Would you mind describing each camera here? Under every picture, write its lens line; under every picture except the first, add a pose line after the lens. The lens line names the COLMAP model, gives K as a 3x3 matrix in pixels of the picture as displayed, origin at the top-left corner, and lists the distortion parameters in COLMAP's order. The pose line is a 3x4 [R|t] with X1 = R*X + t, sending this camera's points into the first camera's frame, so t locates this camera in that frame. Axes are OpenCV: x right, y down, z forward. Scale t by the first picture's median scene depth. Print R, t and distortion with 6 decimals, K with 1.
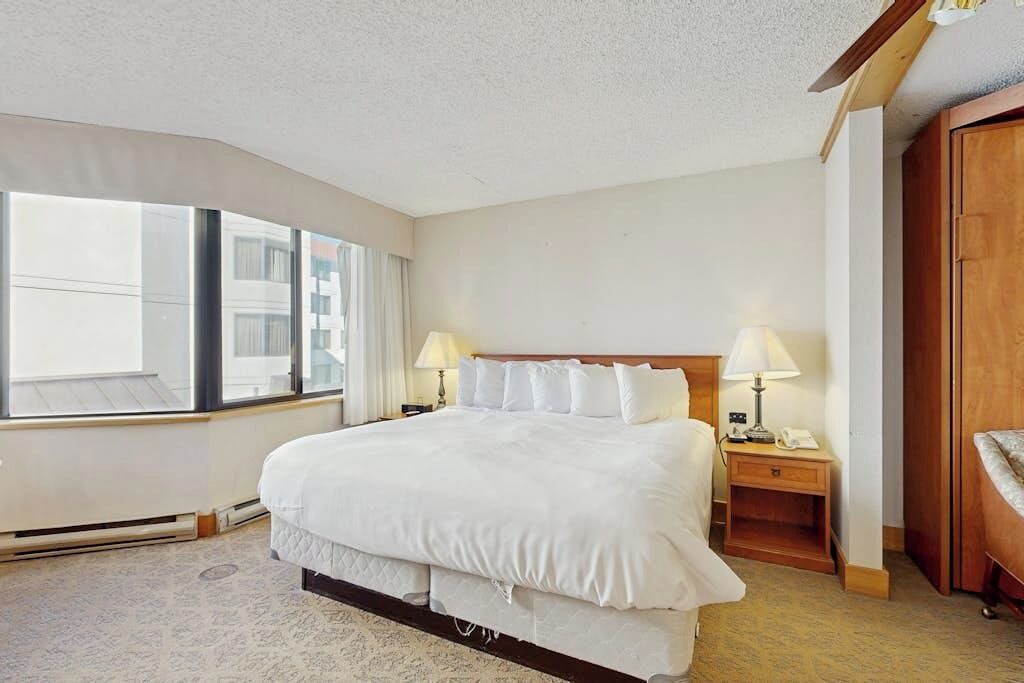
lens RADIAL K [[446.4, 0, 520.1], [0, 446.4, 348.5], [0, 0, 1]] dist [0.000969, 0.000207]
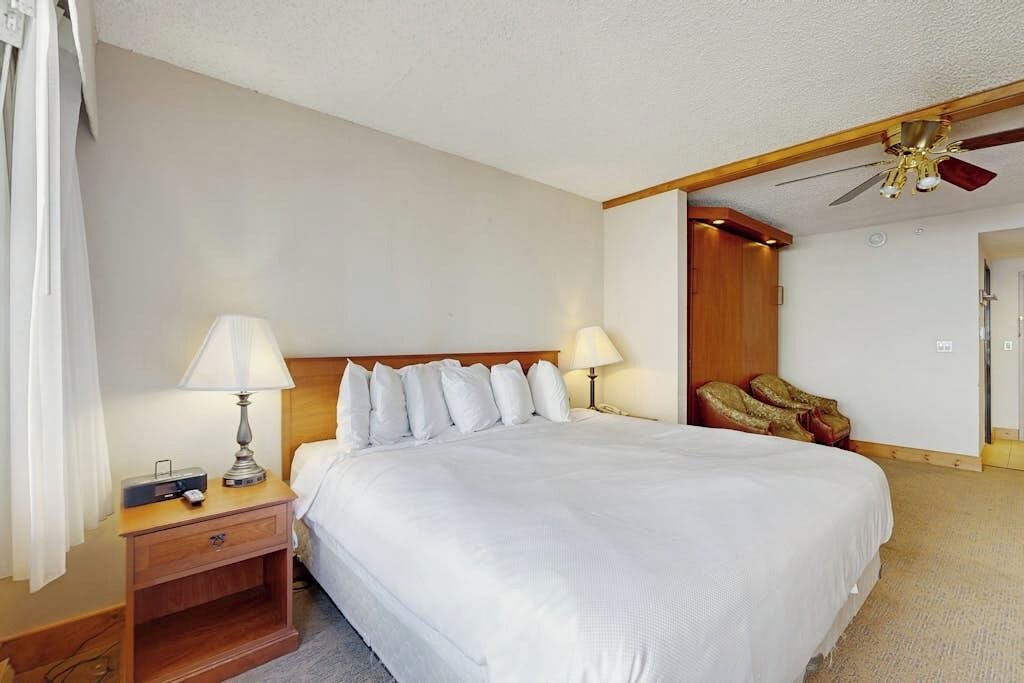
lens RADIAL K [[446.4, 0, 514.0], [0, 446.4, 339.5], [0, 0, 1]] dist [0.000969, 0.000207]
pose [[0.394000, 0.000032, 0.919110, -0.693044], [0.006404, 0.999976, -0.002781, -0.010643], [-0.919088, 0.006982, 0.393990, 0.702936]]
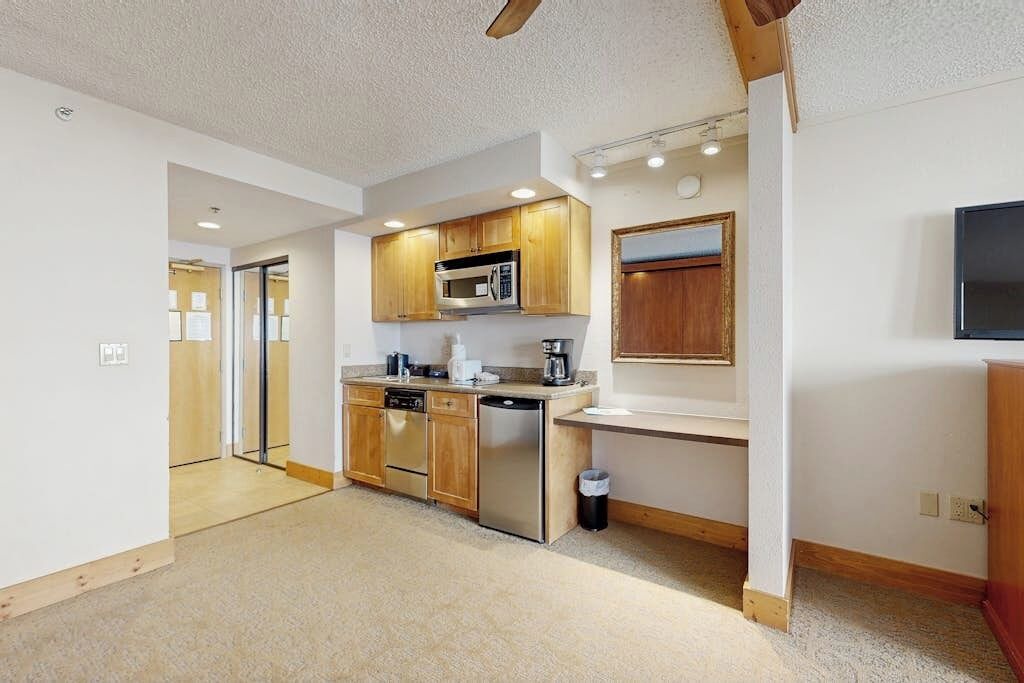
lens RADIAL K [[446.4, 0, 509.2], [0, 446.4, 341.3], [0, 0, 1]] dist [0.000969, 0.000207]
pose [[-0.987851, -0.000452, 0.155405, 0.442325], [0.000341, 0.999987, 0.005073, -0.008303], [-0.155406, 0.005065, -0.987838, 0.638759]]
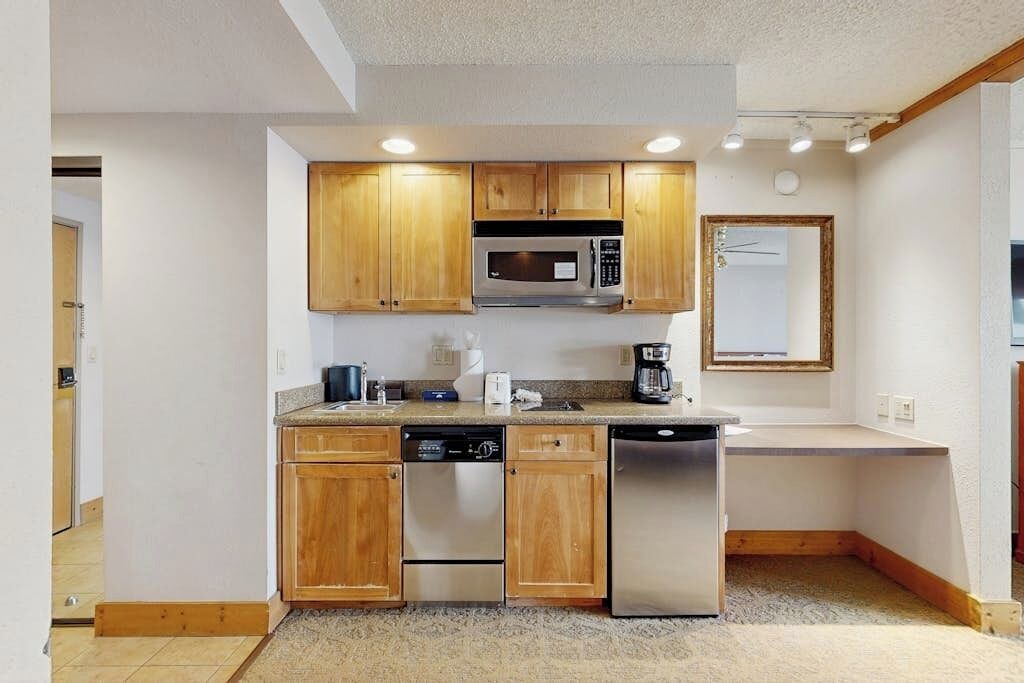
lens RADIAL K [[446.4, 0, 511.1], [0, 446.4, 343.5], [0, 0, 1]] dist [0.000969, 0.000207]
pose [[-0.897392, -0.004074, -0.441215, 1.111936], [-0.007054, 0.999962, 0.005115, -0.009791], [0.441177, 0.007702, -0.897387, 0.195070]]
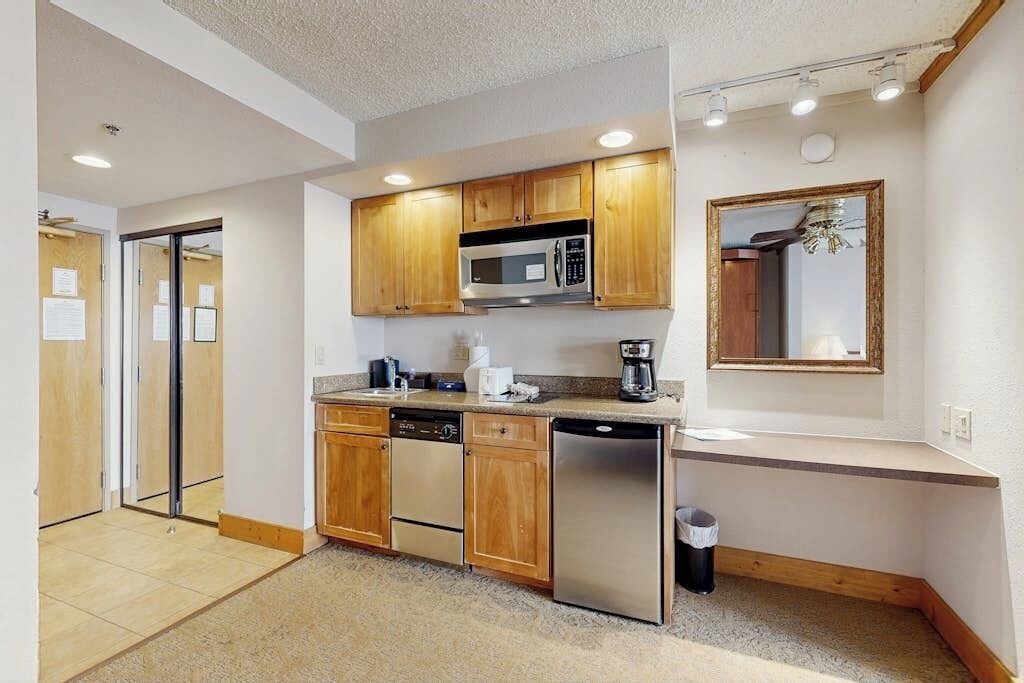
lens RADIAL K [[446.4, 0, 509.8], [0, 446.4, 342.1], [0, 0, 1]] dist [0.000969, 0.000207]
pose [[-0.998614, -0.001776, -0.052601, 0.776046], [-0.002064, 0.999983, 0.005421, -0.007467], [0.052591, 0.005522, -0.998601, 0.363334]]
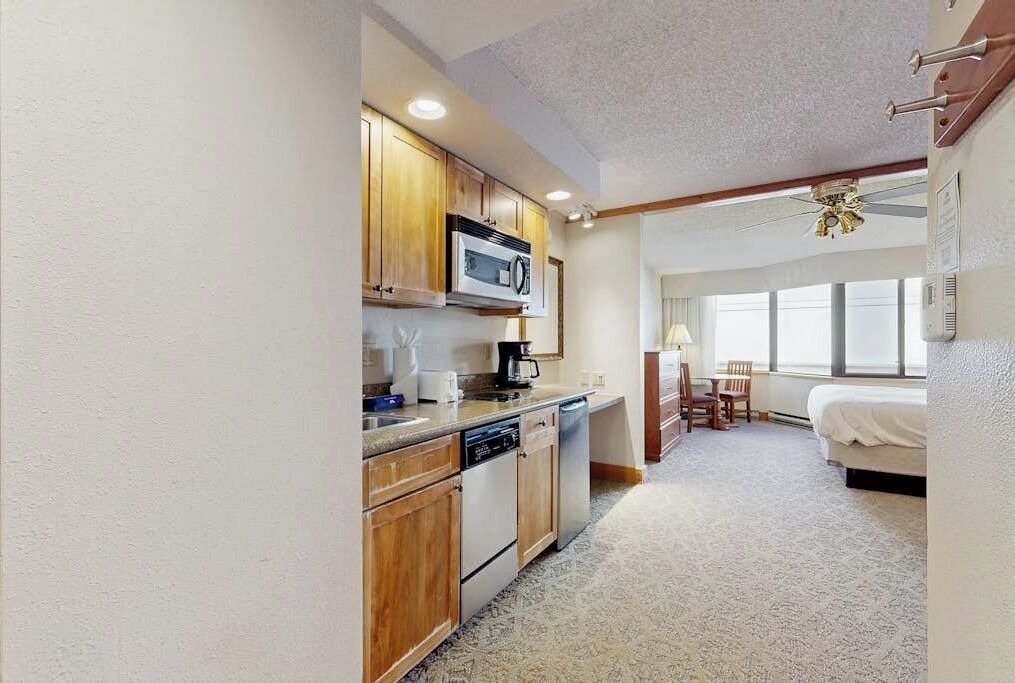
lens RADIAL K [[448.3, 0, 501.7], [0, 448.3, 342.6], [0, 0, 1]] dist [-0.000146, 0.000192]
pose [[-0.096511, -0.006197, -0.995313, 1.572886], [-0.007223, 0.999959, -0.005526, 0.001825], [0.995306, 0.006655, -0.096552, -0.380432]]
